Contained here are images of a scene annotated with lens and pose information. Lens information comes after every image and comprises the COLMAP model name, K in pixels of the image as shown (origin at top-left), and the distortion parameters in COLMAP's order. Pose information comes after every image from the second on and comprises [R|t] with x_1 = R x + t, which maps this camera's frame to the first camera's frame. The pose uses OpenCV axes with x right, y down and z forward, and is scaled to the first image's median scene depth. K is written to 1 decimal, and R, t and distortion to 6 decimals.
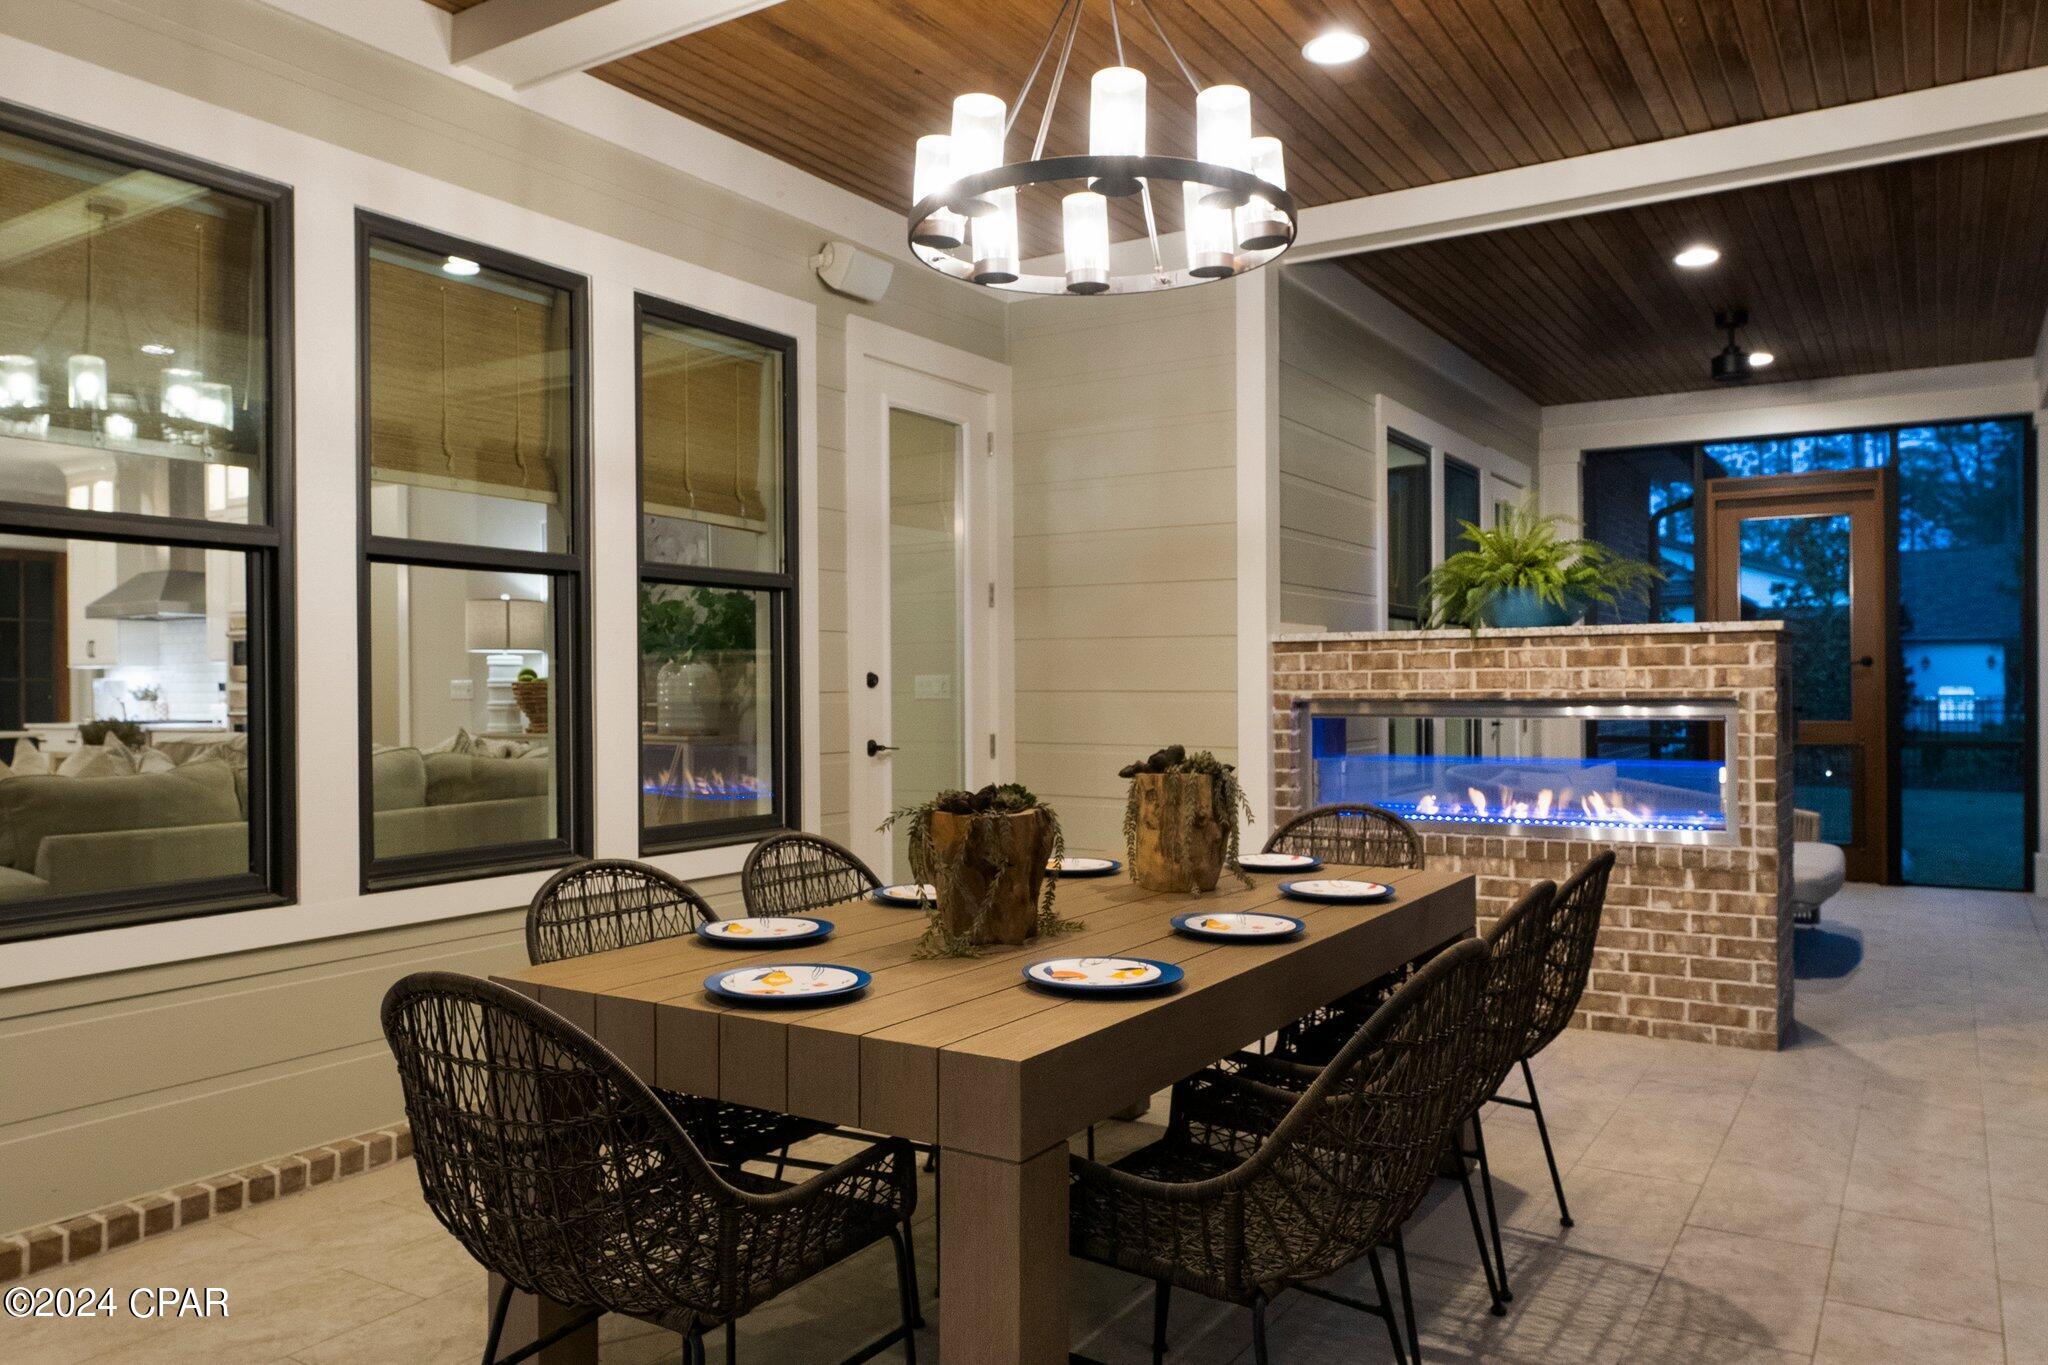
lens RADIAL K [[1450.1, 0, 1024.0], [0, 1450.1, 682.5], [0, 0, 1]] dist [0.037956, -0.001242]
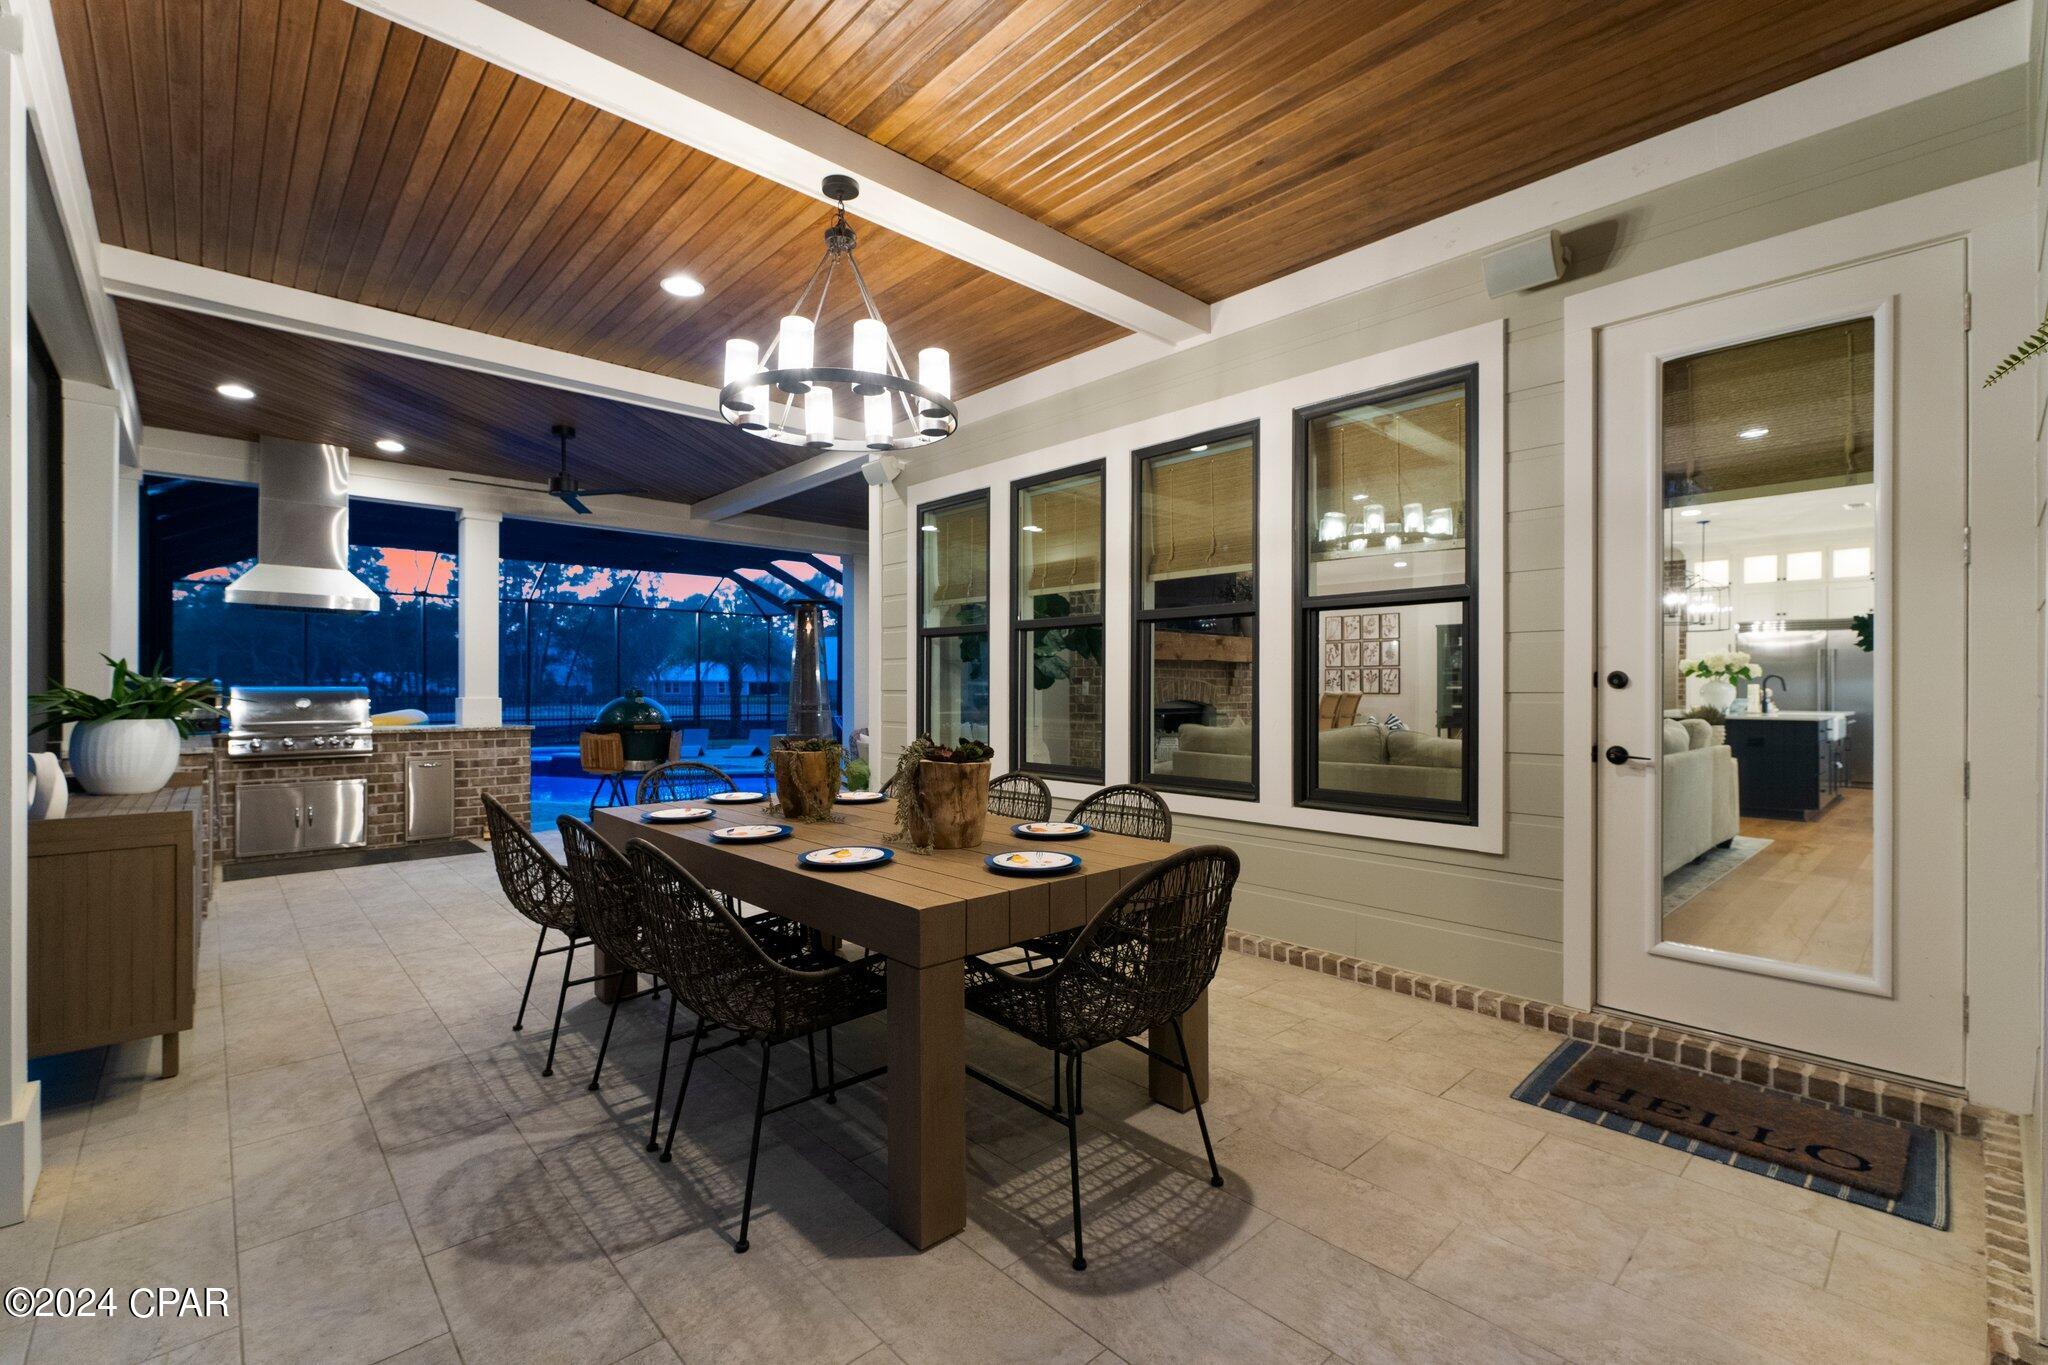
lens RADIAL K [[879.9, 0, 1024.0], [0, 879.9, 682.5], [0, 0, 1]] dist [0.030861, 0.000185]
pose [[-0.261039, 0.001973, -0.965326, 0.906646], [0.009980, 0.999950, -0.000655, -0.005899], [0.965277, -0.009805, -0.261046, 1.356457]]
